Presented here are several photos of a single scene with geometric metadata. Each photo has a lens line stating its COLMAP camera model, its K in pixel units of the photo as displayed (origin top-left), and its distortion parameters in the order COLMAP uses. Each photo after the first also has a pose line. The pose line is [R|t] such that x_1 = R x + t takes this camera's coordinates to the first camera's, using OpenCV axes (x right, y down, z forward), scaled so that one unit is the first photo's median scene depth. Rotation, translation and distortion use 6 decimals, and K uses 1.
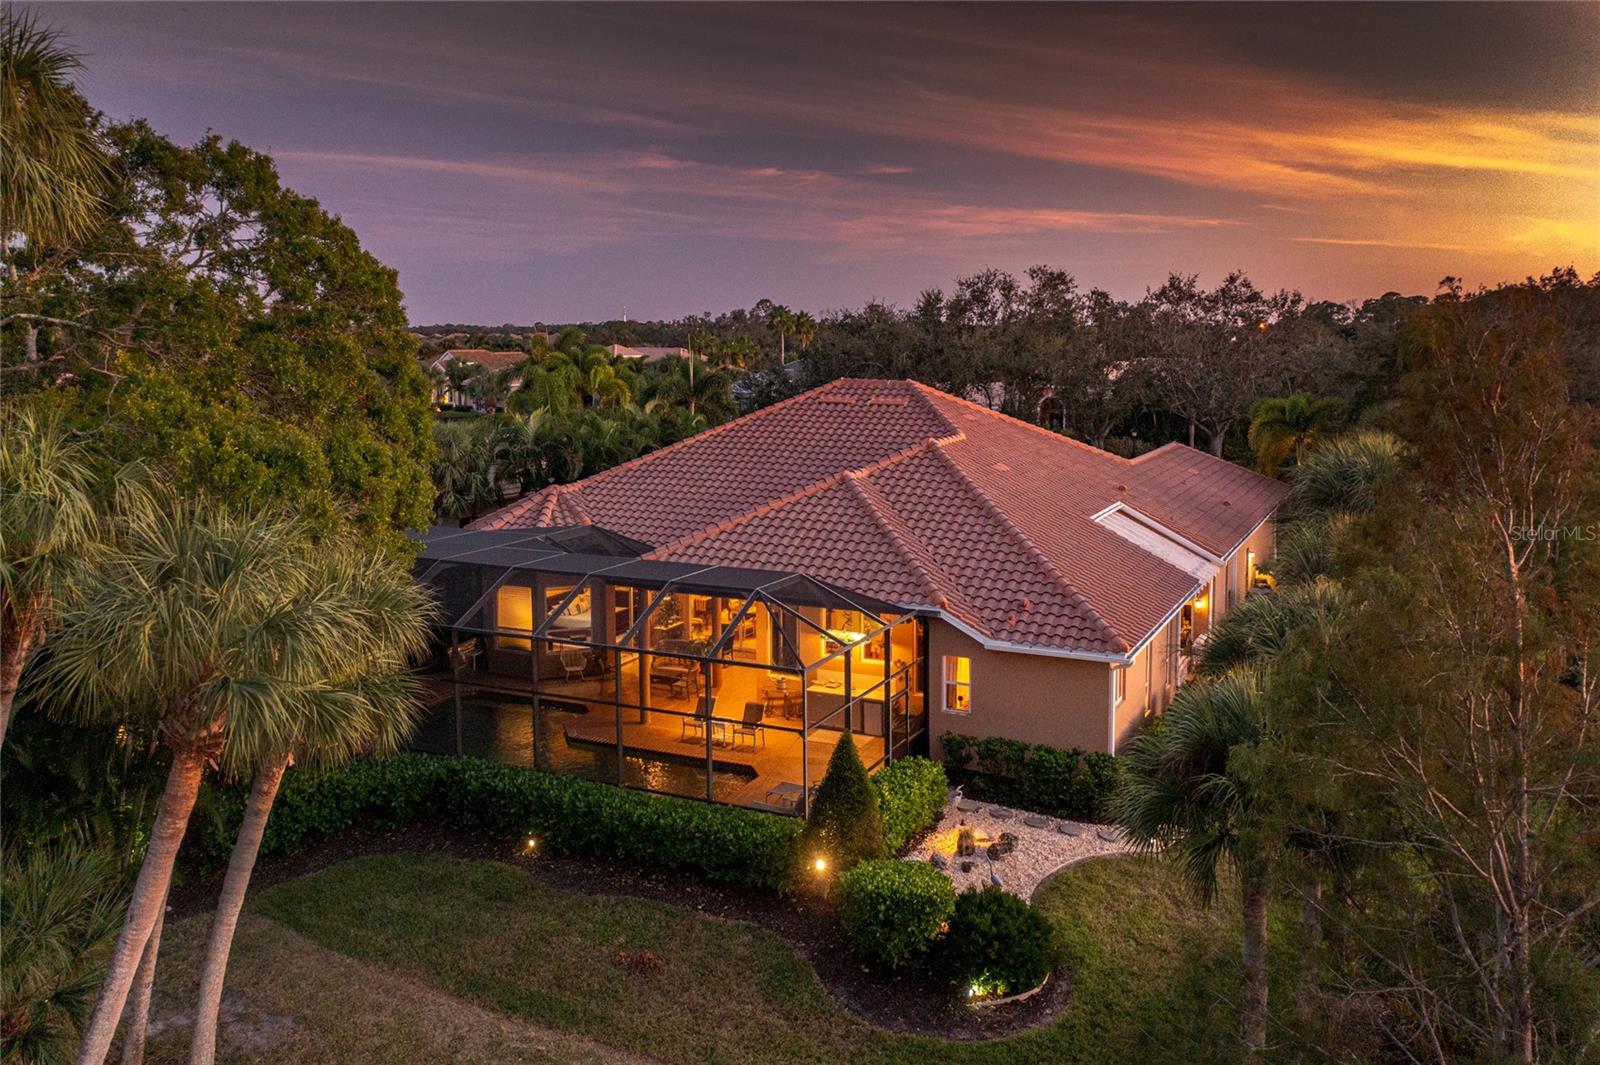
lens RADIAL K [[1315.2, 0, 796.5], [0, 1315.2, 511.1], [0, 0, 1]] dist [-0.008321, -0.003523]
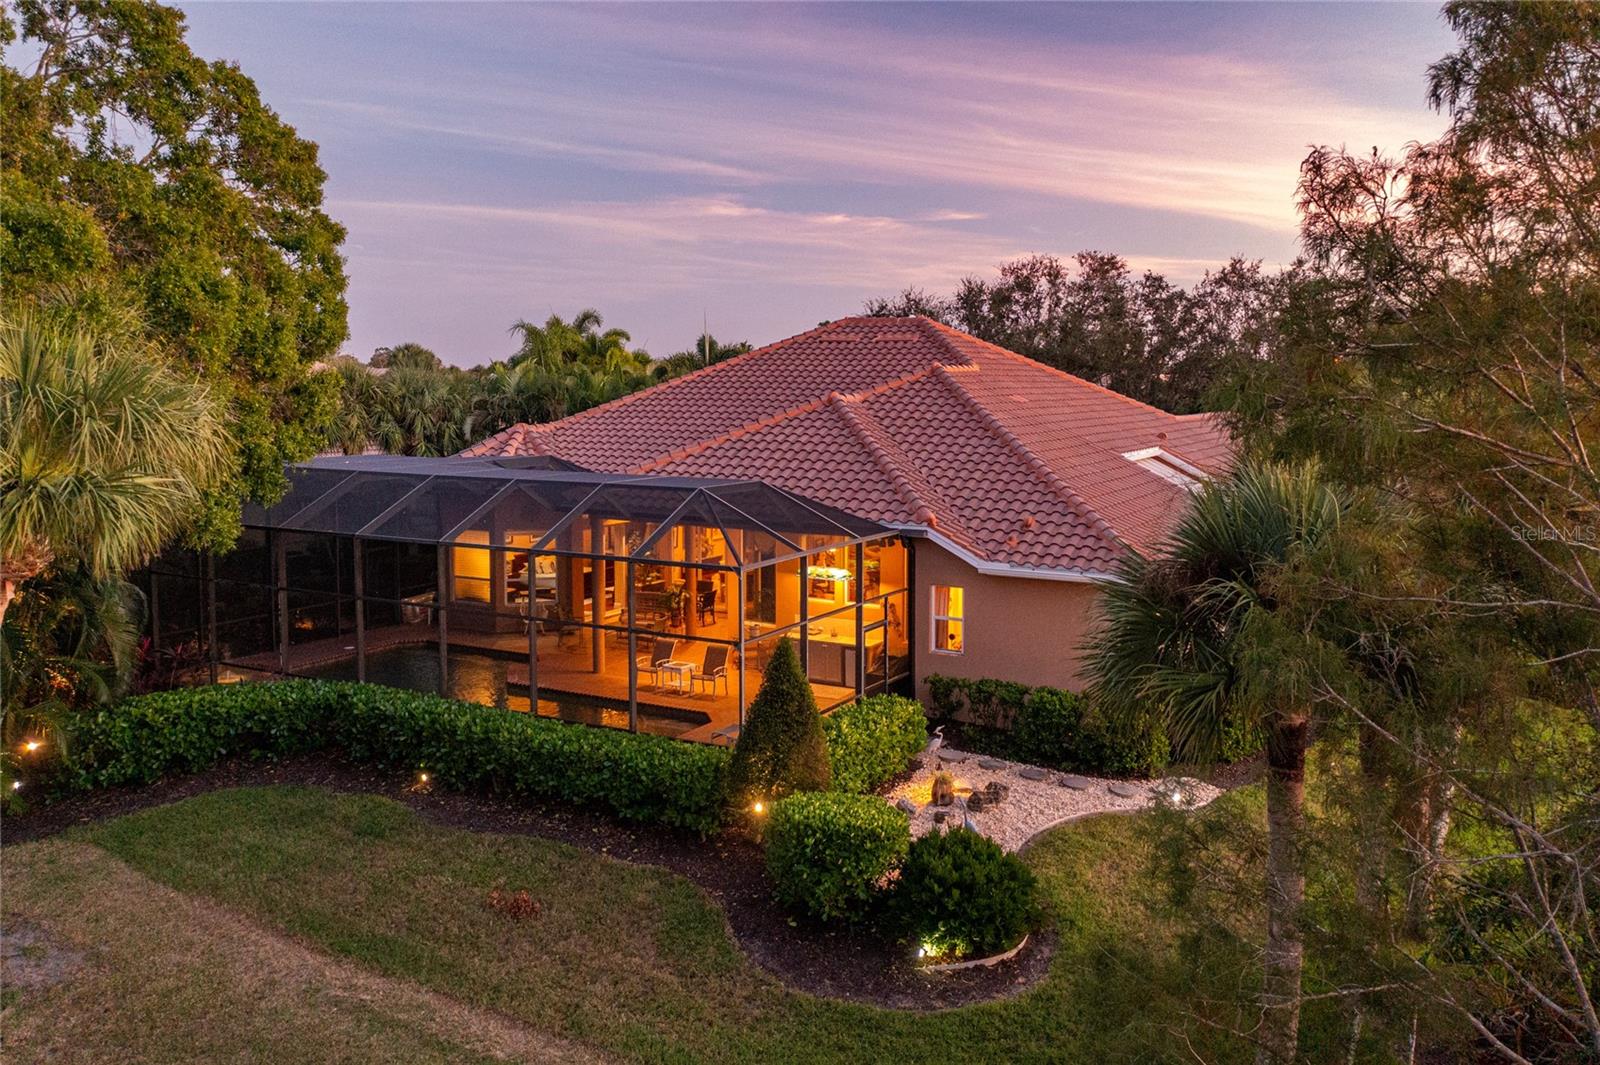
lens RADIAL K [[1320.5, 0, 754.0], [0, 1320.5, 532.8], [0, 0, 1]] dist [-0.008893, 0.001642]
pose [[0.997086, 0.012349, -0.075277, 0.071310], [-0.013320, 0.999834, -0.012411, 0.102773], [0.075111, 0.013378, 0.997085, 0.168428]]
